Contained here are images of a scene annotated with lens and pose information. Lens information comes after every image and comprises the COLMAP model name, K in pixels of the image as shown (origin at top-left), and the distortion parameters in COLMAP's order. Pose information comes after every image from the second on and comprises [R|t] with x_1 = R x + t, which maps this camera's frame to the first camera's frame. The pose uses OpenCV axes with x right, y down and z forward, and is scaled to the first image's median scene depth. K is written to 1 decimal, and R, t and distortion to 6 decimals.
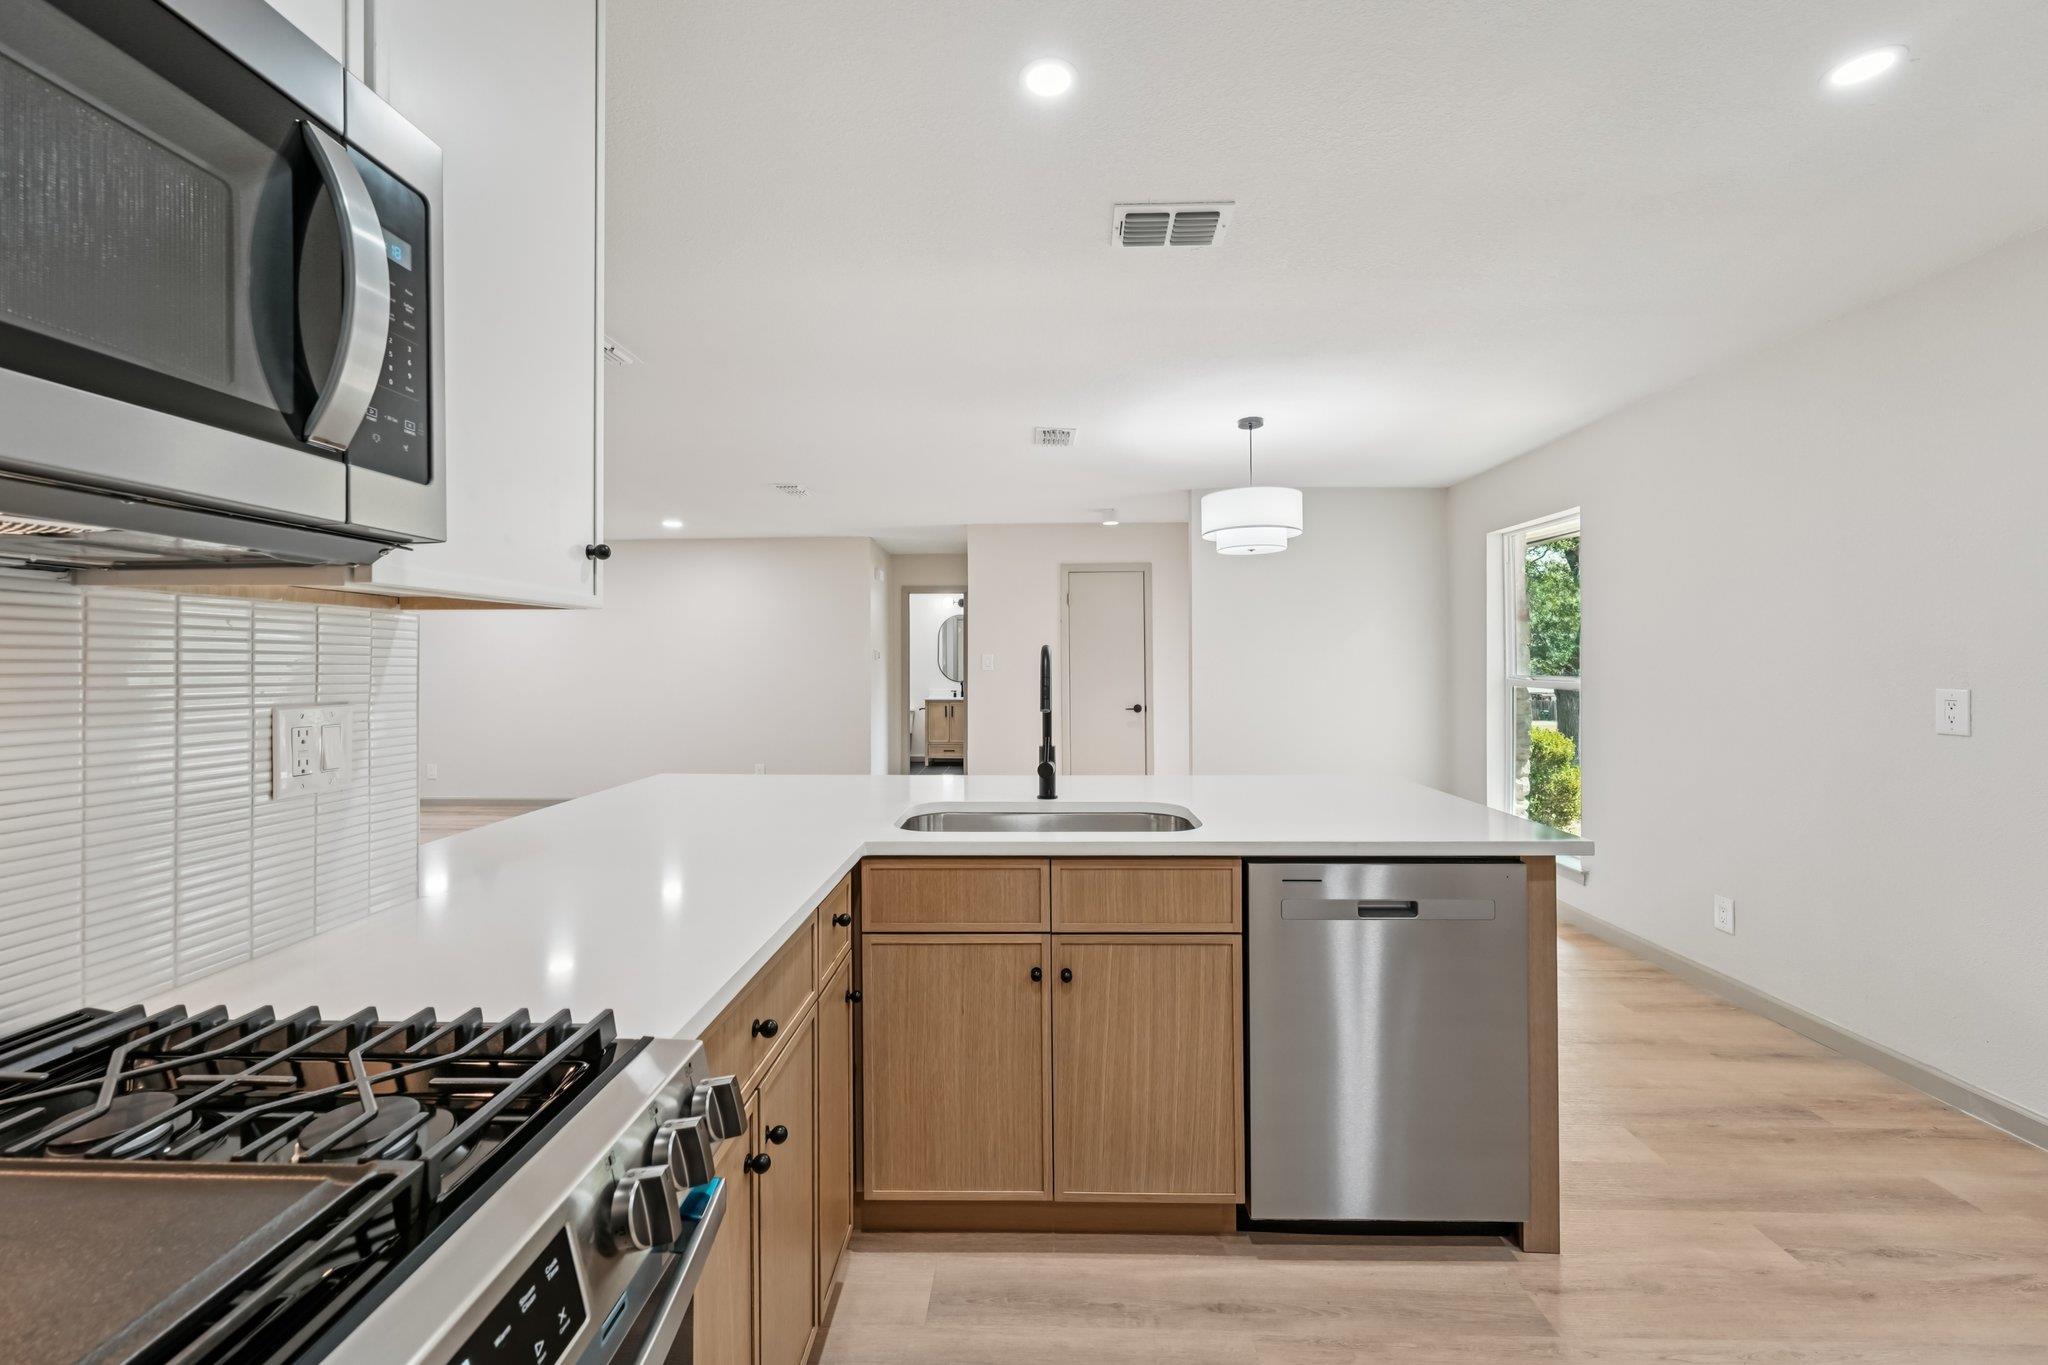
lens RADIAL K [[835.4, 0, 1025.9], [0, 835.4, 664.3], [0, 0, 1]] dist [-0.003693, 0.000601]
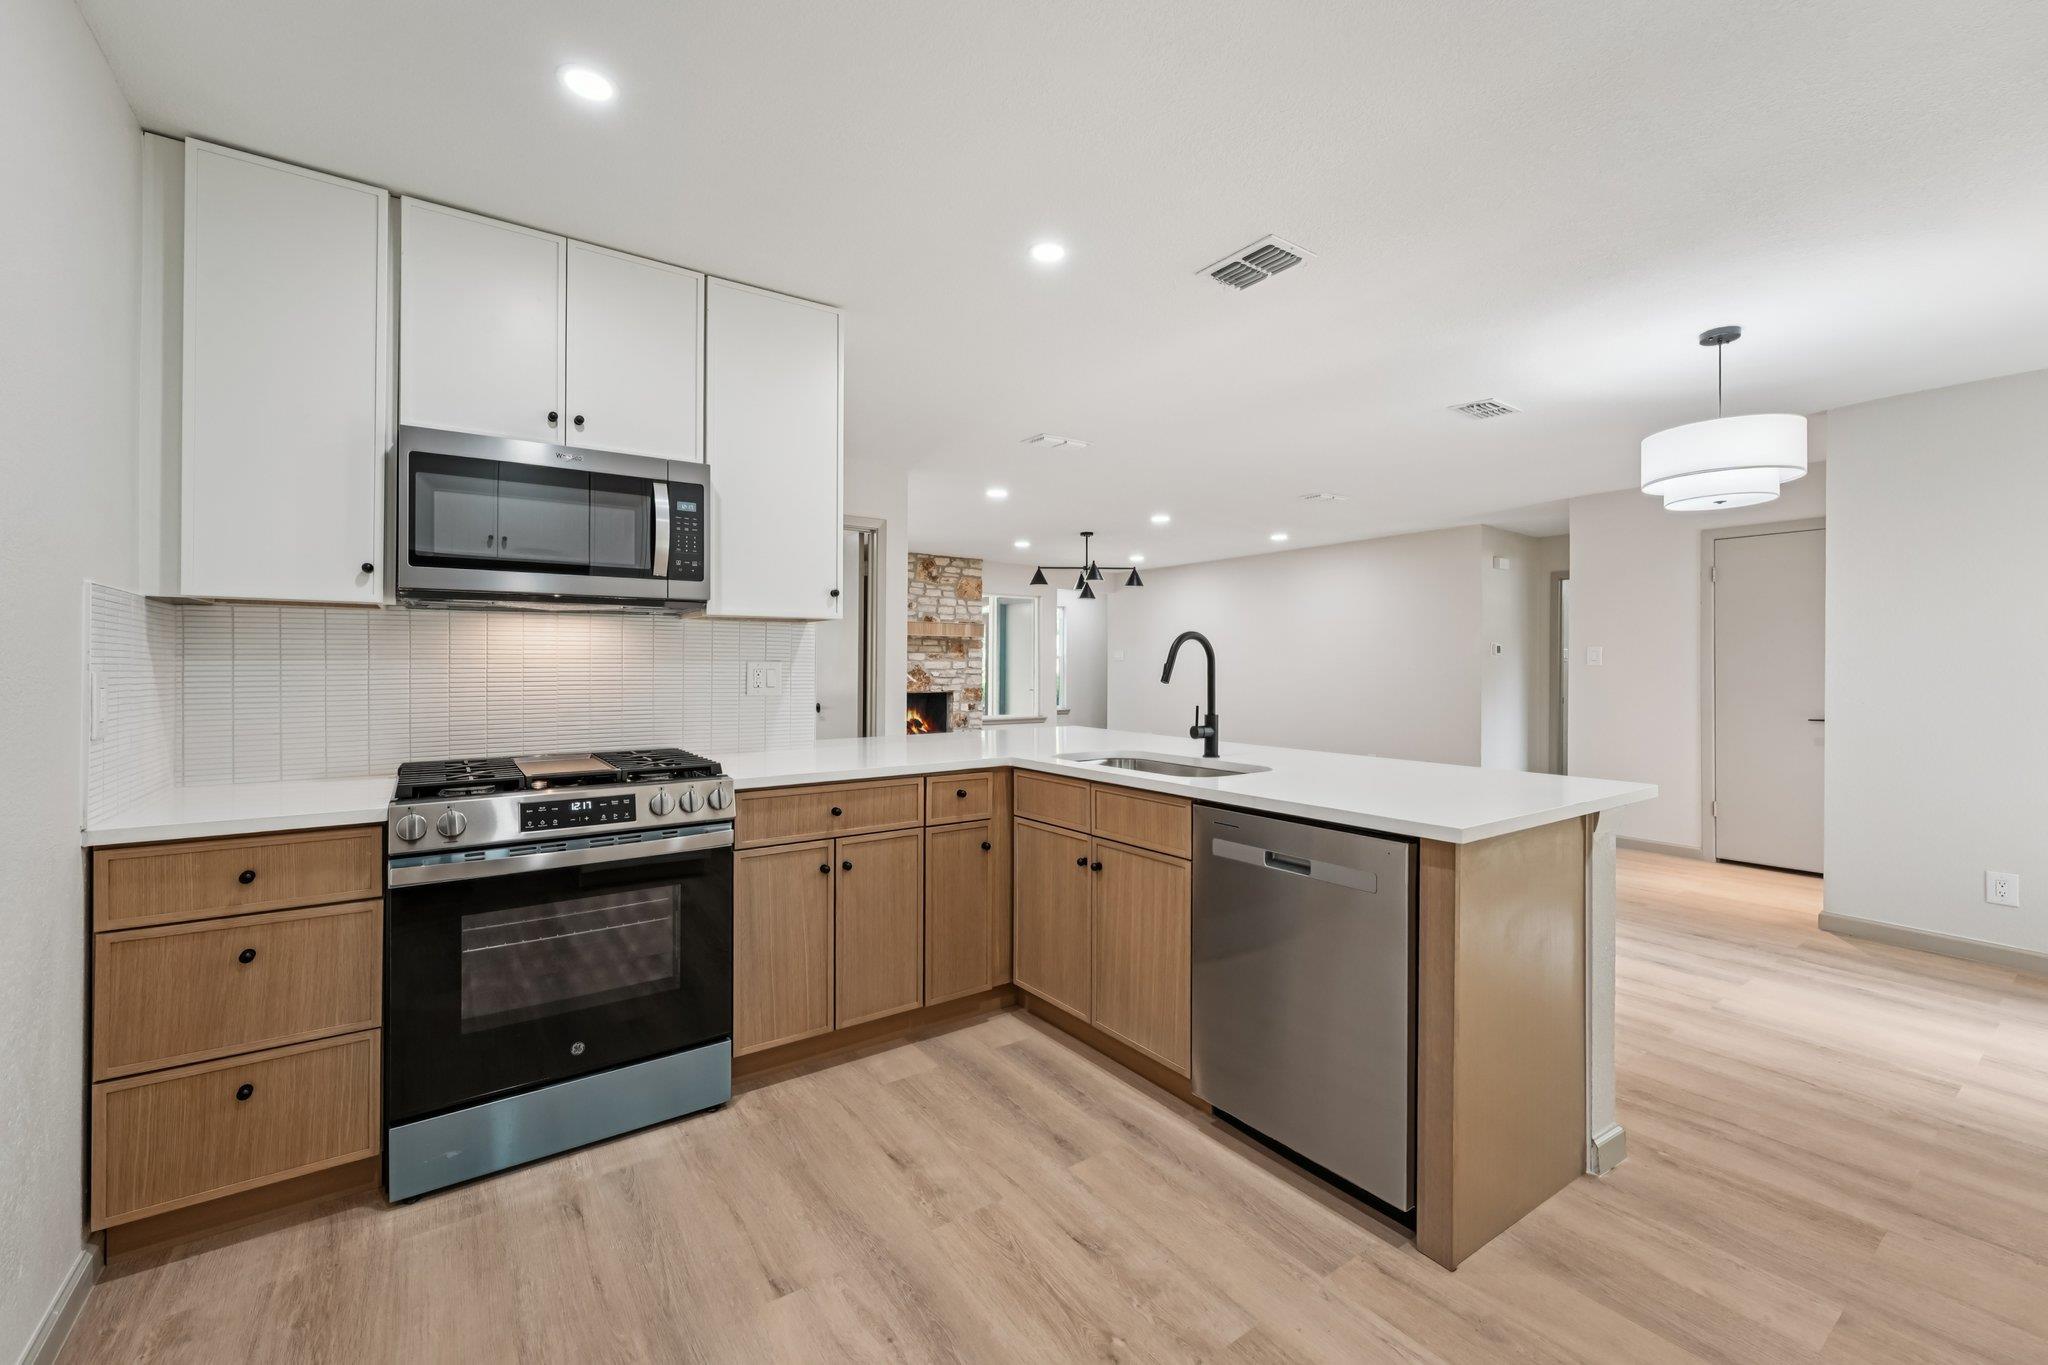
lens RADIAL K [[835.4, 0, 1013.8], [0, 835.4, 669.4], [0, 0, 1]] dist [-0.003693, 0.000601]
pose [[0.595030, 0.010065, -0.803641, 1.081864], [-0.006356, 0.999949, 0.007818, 0.031971], [0.803679, 0.000456, 0.595063, 0.054740]]
